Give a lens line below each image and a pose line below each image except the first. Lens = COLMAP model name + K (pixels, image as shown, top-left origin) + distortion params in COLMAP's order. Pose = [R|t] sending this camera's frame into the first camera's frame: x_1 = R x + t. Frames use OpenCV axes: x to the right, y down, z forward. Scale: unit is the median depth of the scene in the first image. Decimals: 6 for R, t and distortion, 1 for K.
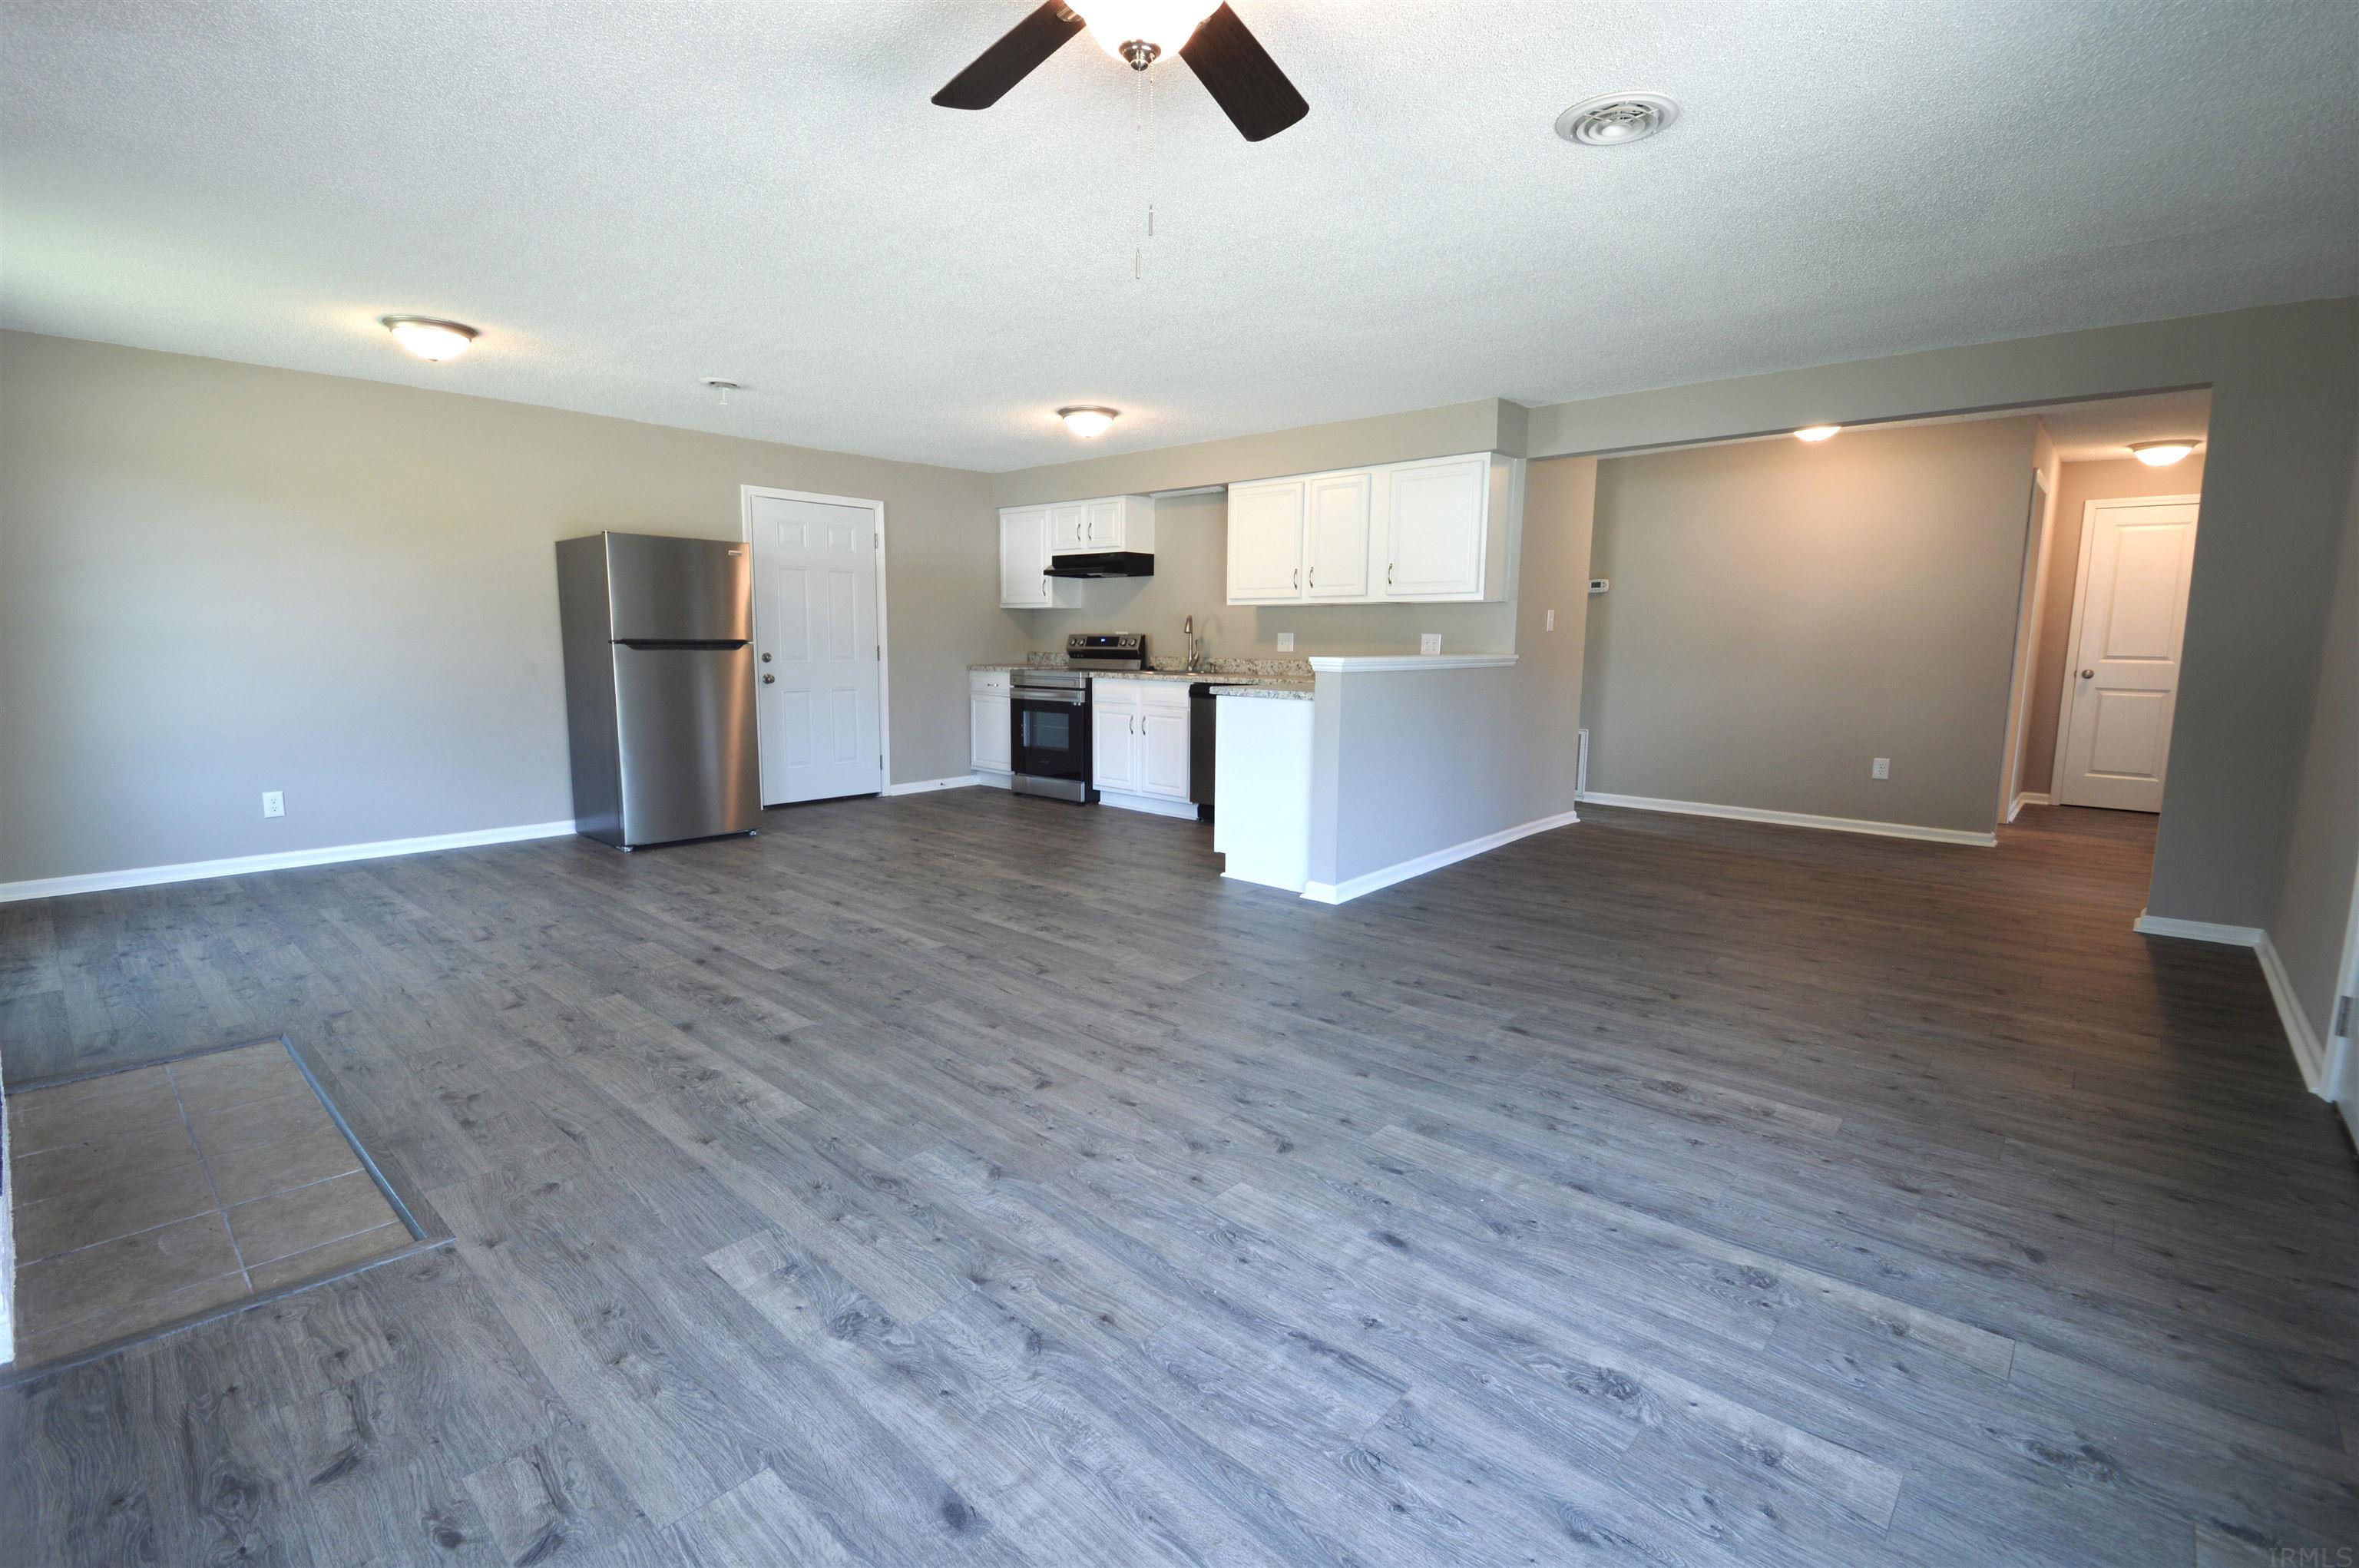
lens RADIAL K [[1053.9, 0, 1153.7], [0, 1053.9, 782.0], [0, 0, 1]] dist [0.018711, -0.022245]
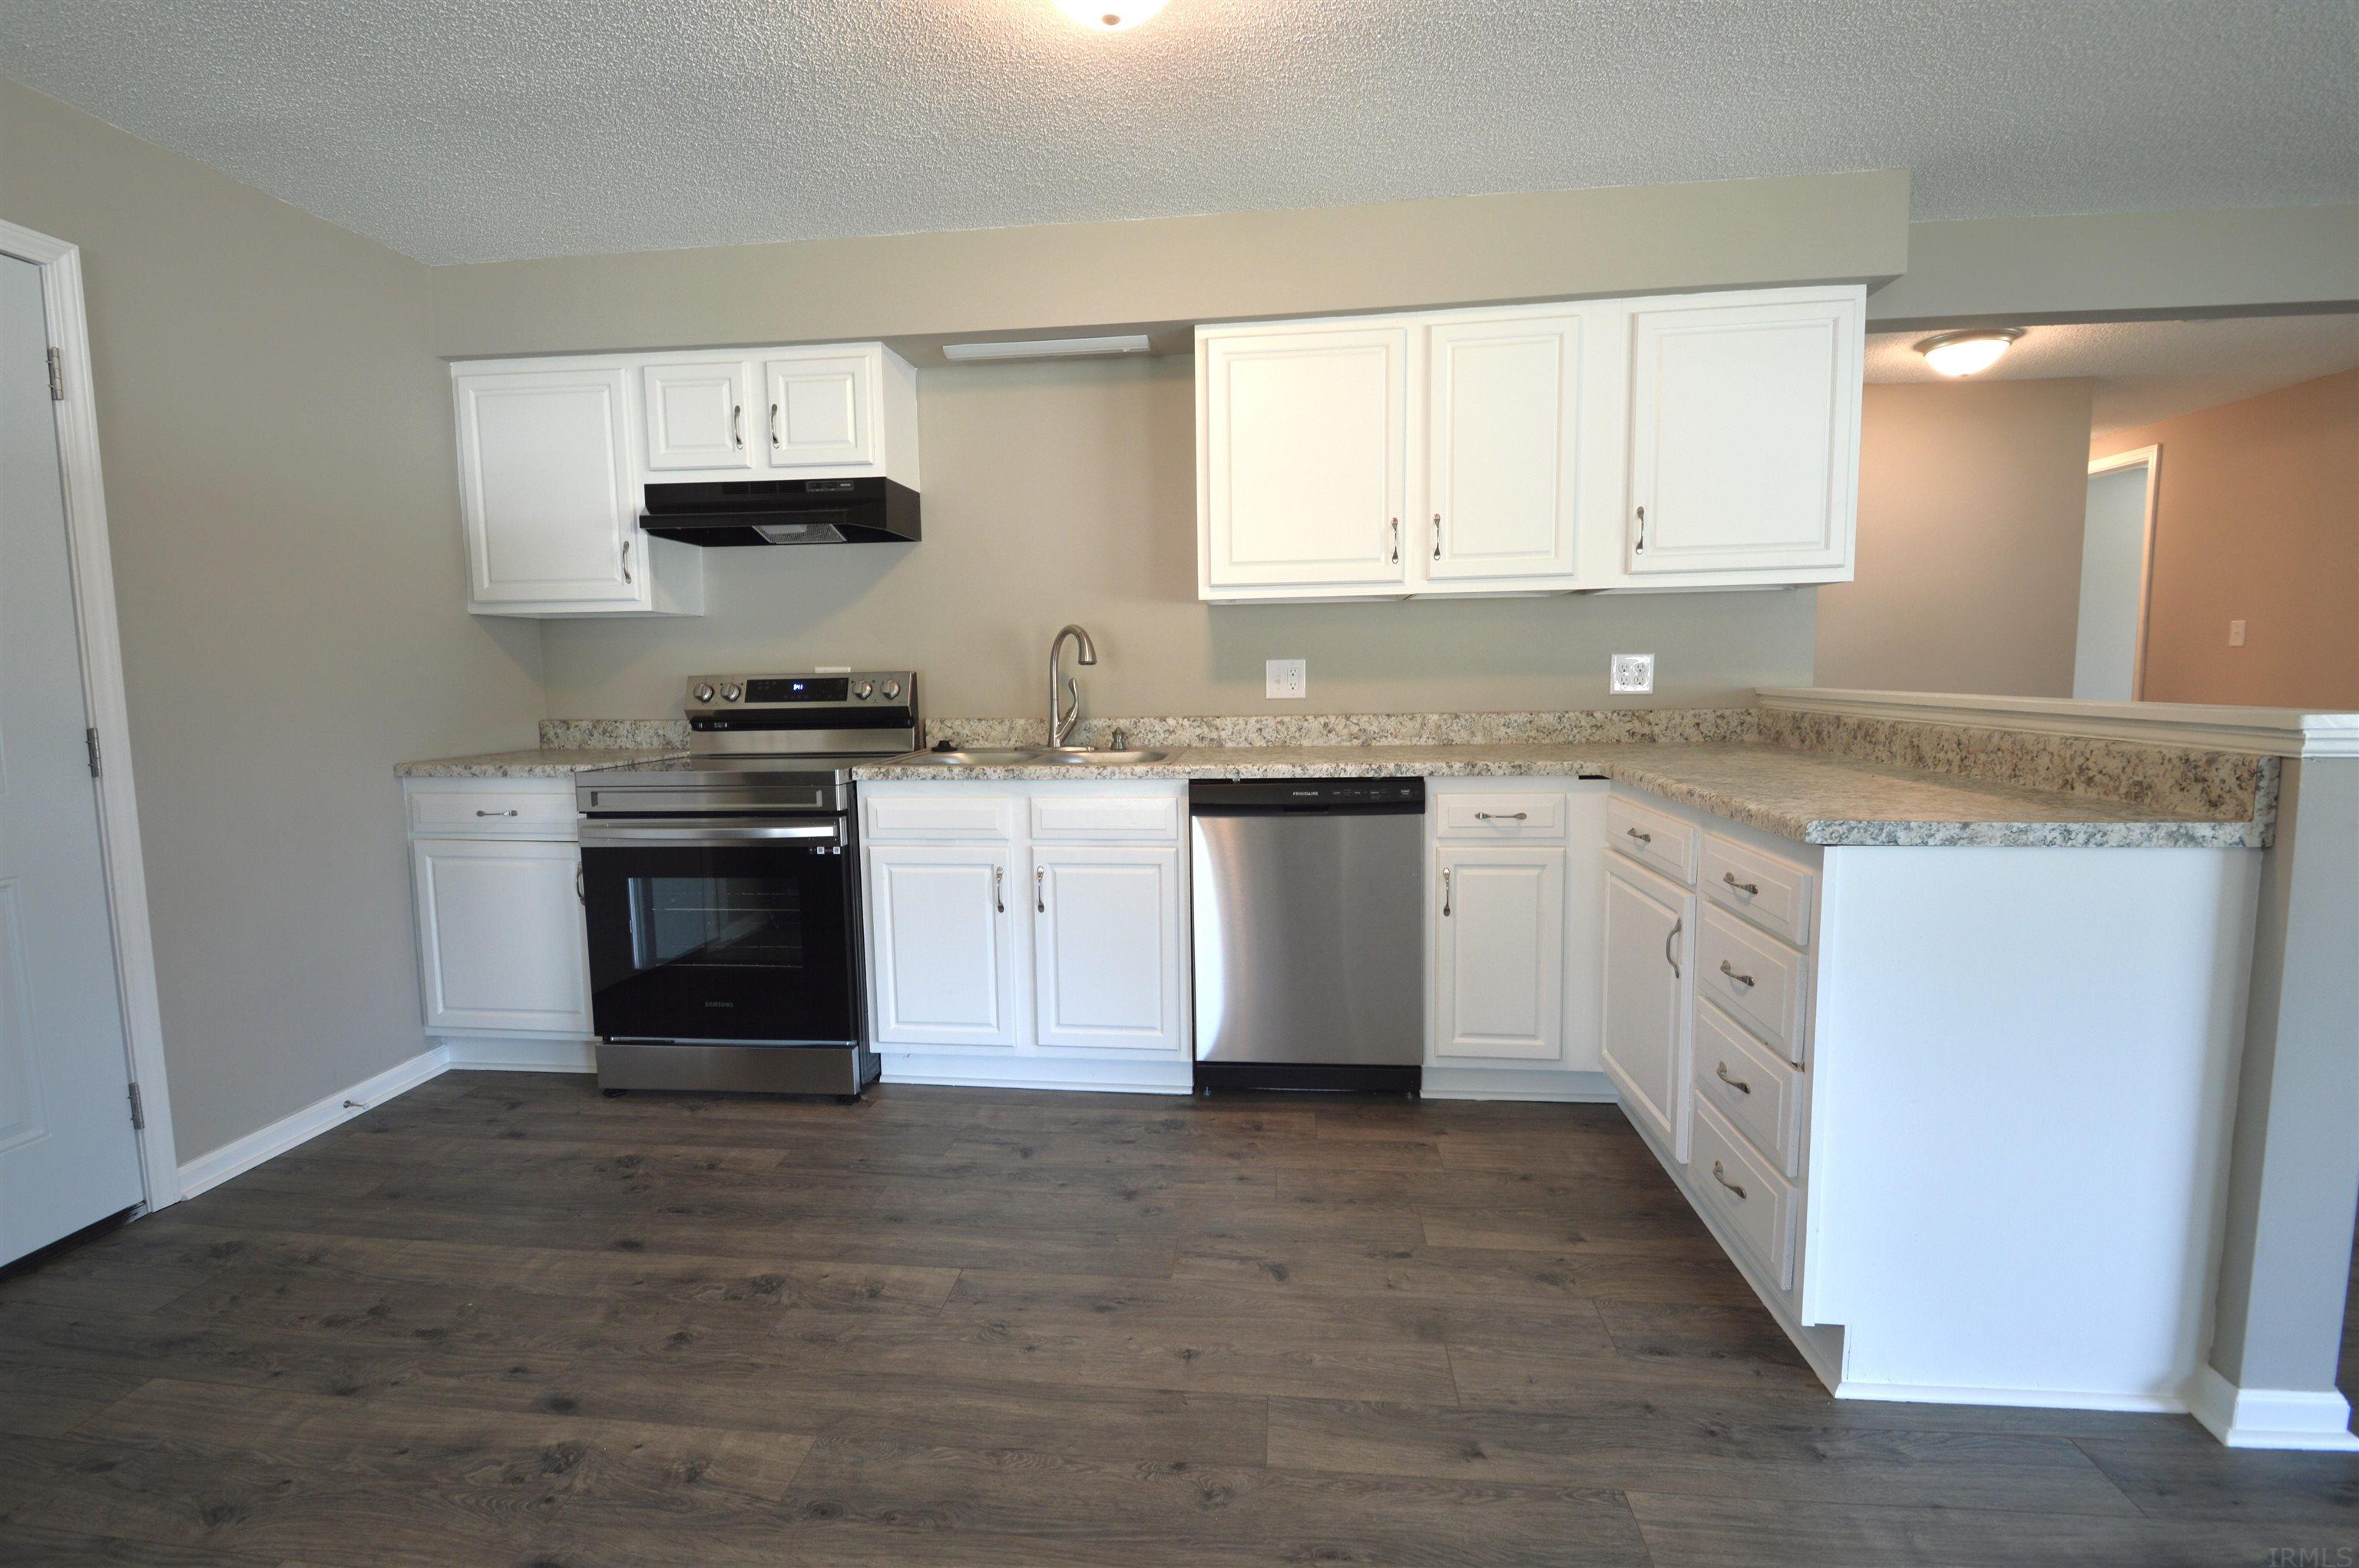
lens RADIAL K [[1053.9, 0, 1153.7], [0, 1053.9, 782.0], [0, 0, 1]] dist [0.018711, -0.022245]
pose [[0.809735, -0.082656, 0.580945, -0.295001], [0.103546, 0.994621, -0.002813, -0.126848], [-0.577587, 0.062432, 0.813938, 0.904561]]
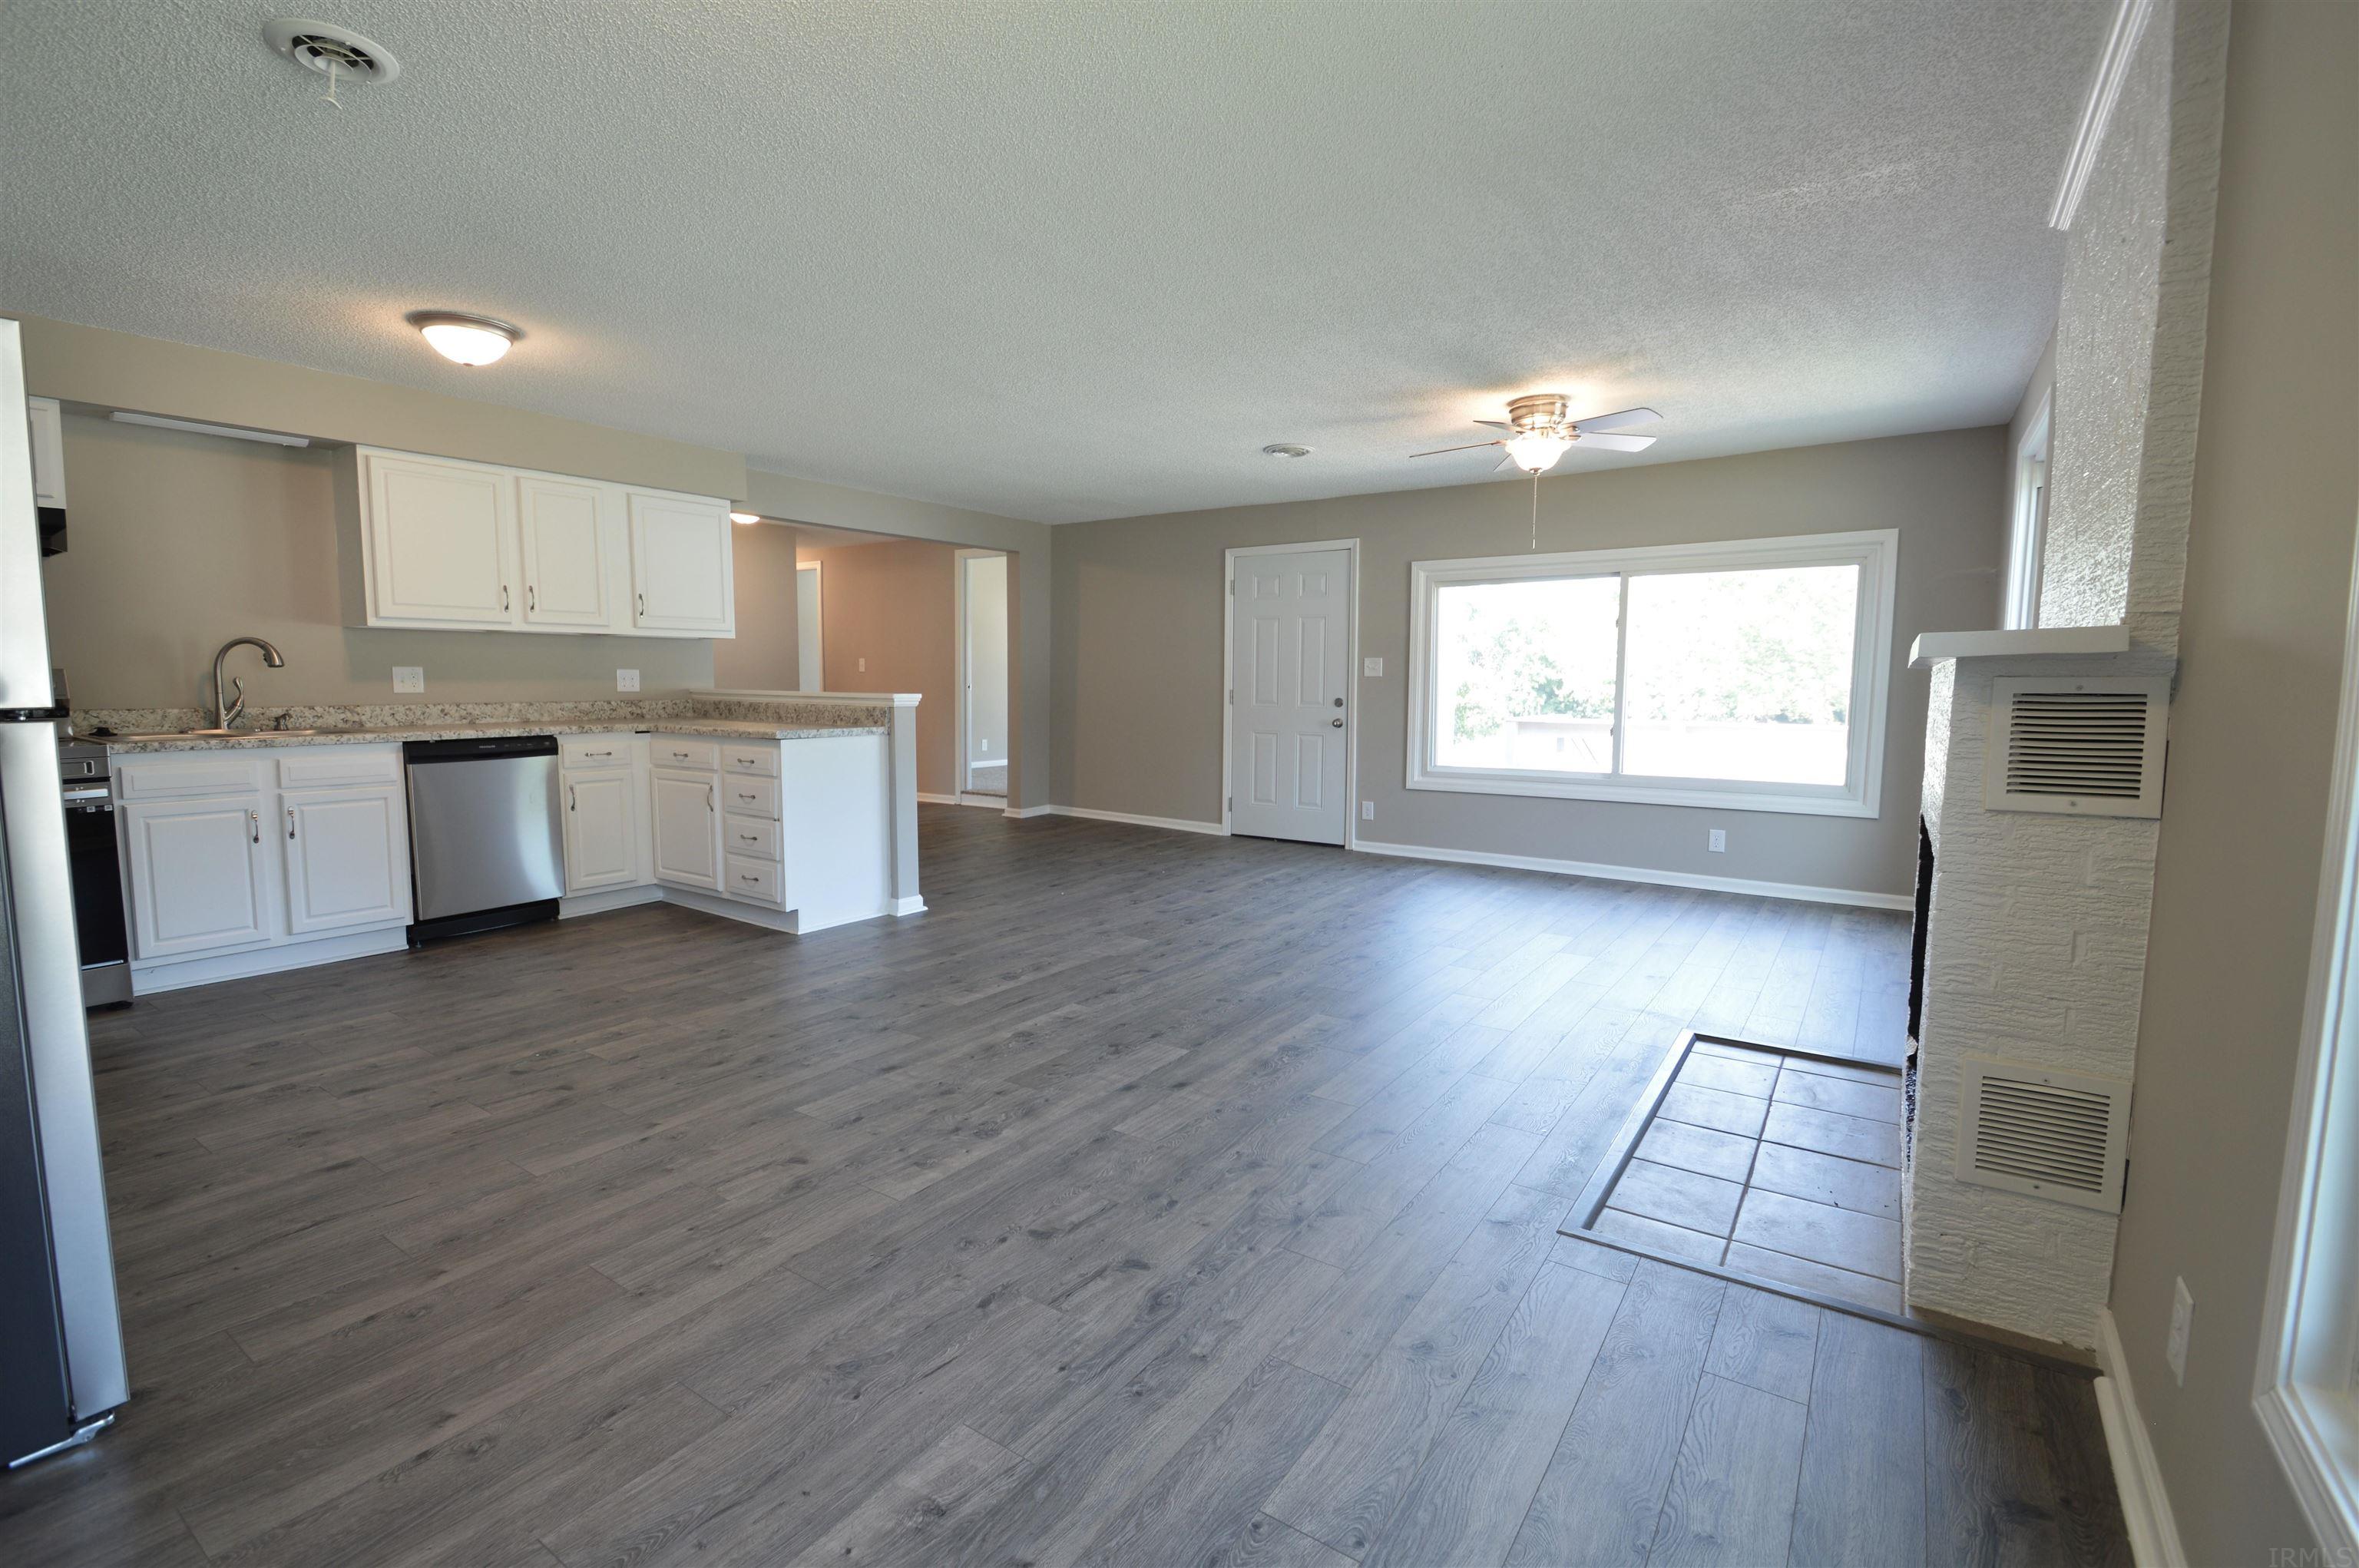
lens RADIAL K [[1053.9, 0, 1153.7], [0, 1053.9, 782.0], [0, 0, 1]] dist [0.018711, -0.022245]
pose [[-0.135338, -0.107735, 0.984925, -0.927848], [0.128115, 0.983823, 0.125219, -0.125429], [-0.982482, 0.143130, -0.119346, 0.840457]]
